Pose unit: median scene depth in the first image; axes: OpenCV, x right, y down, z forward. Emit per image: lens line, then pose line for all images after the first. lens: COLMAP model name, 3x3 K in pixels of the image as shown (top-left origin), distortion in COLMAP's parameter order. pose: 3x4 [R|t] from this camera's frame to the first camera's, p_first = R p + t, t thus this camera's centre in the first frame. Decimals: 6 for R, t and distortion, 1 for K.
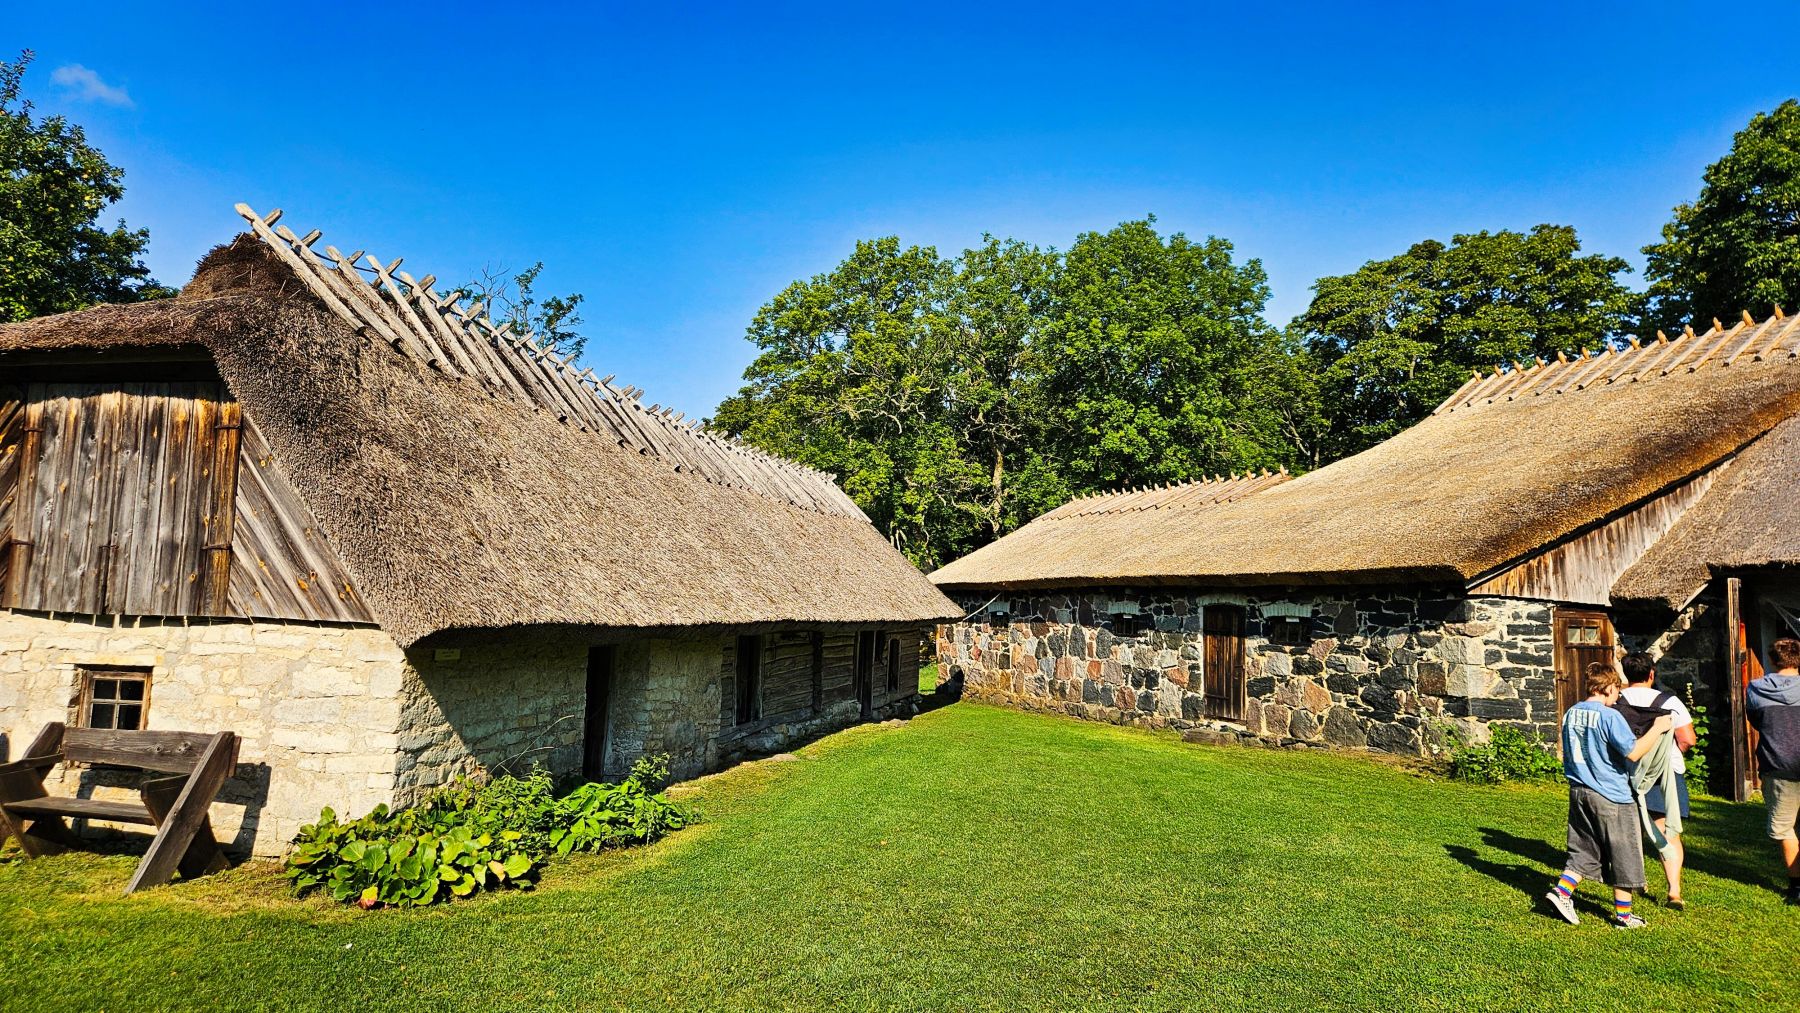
lens RADIAL K [[1223.3, 0, 900.0], [0, 1223.3, 506.5], [0, 0, 1]] dist [0.103800, -0.098575]
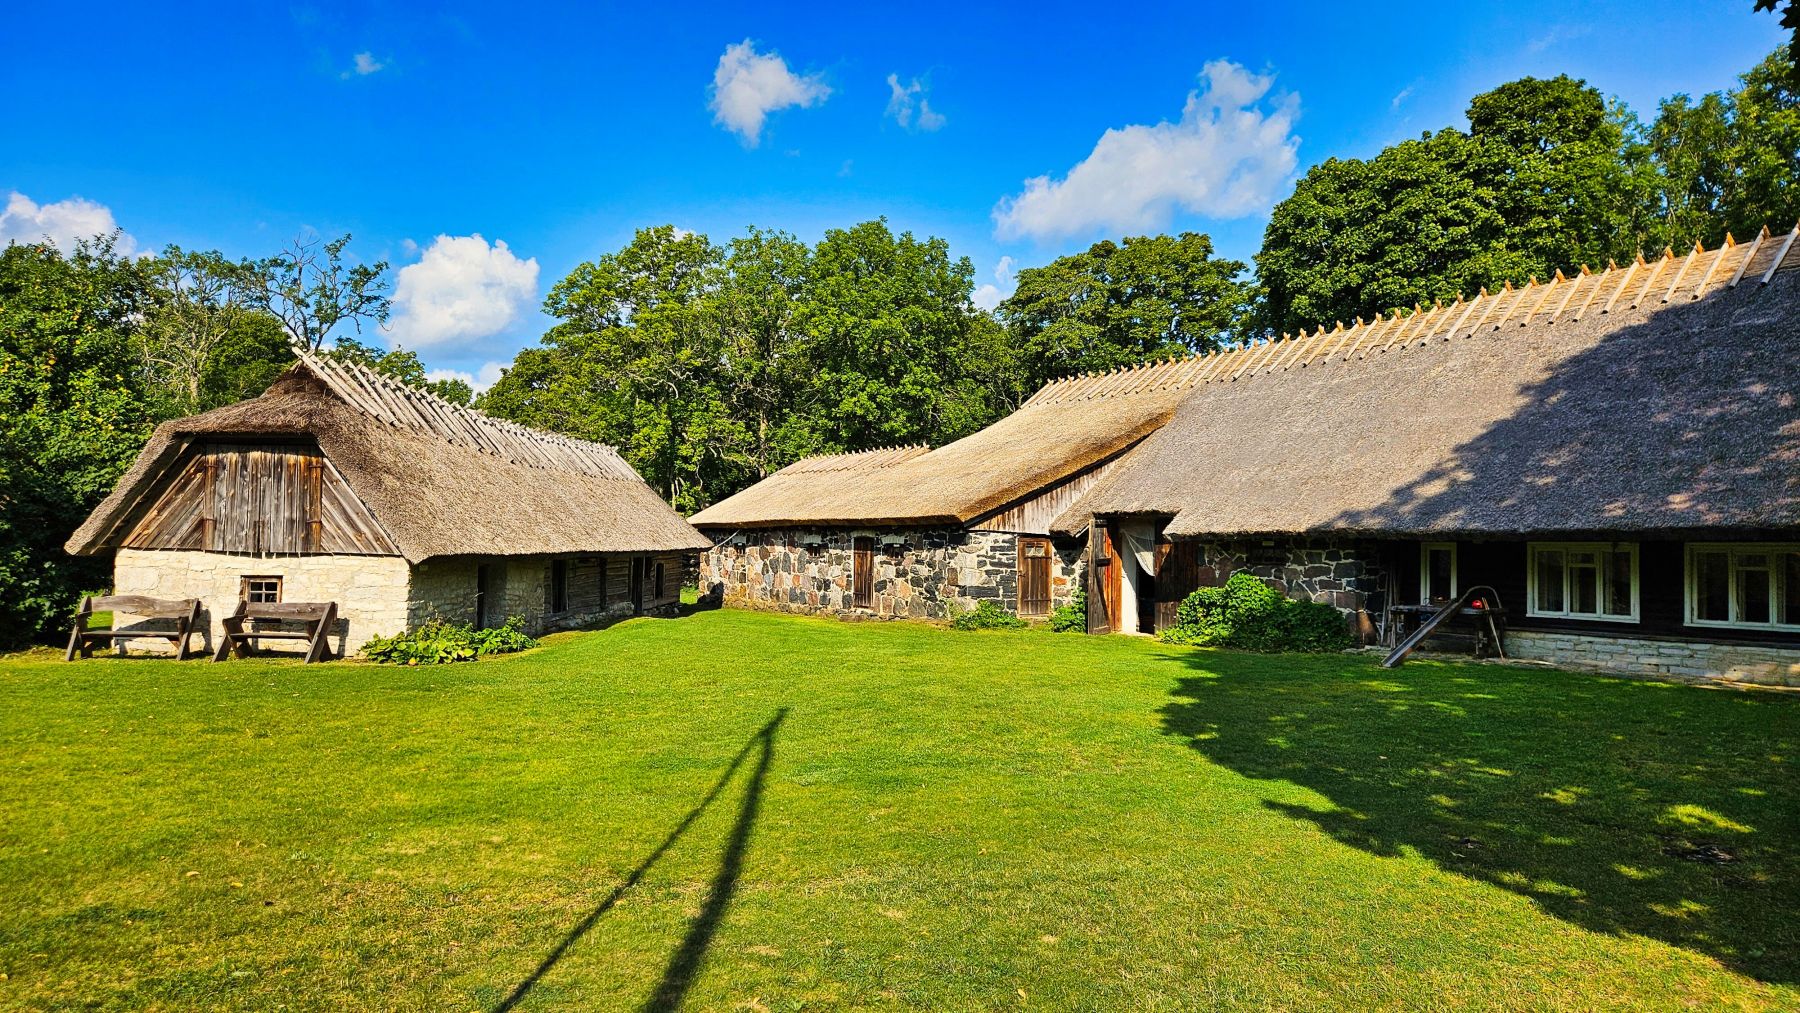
lens RADIAL K [[1223.3, 0, 900.0], [0, 1223.3, 506.5], [0, 0, 1]] dist [0.103800, -0.098575]
pose [[0.987228, -0.009463, 0.159032, 0.051982], [0.000132, 0.998283, 0.058581, -0.049932], [-0.159313, -0.057812, 0.985534, -0.543484]]
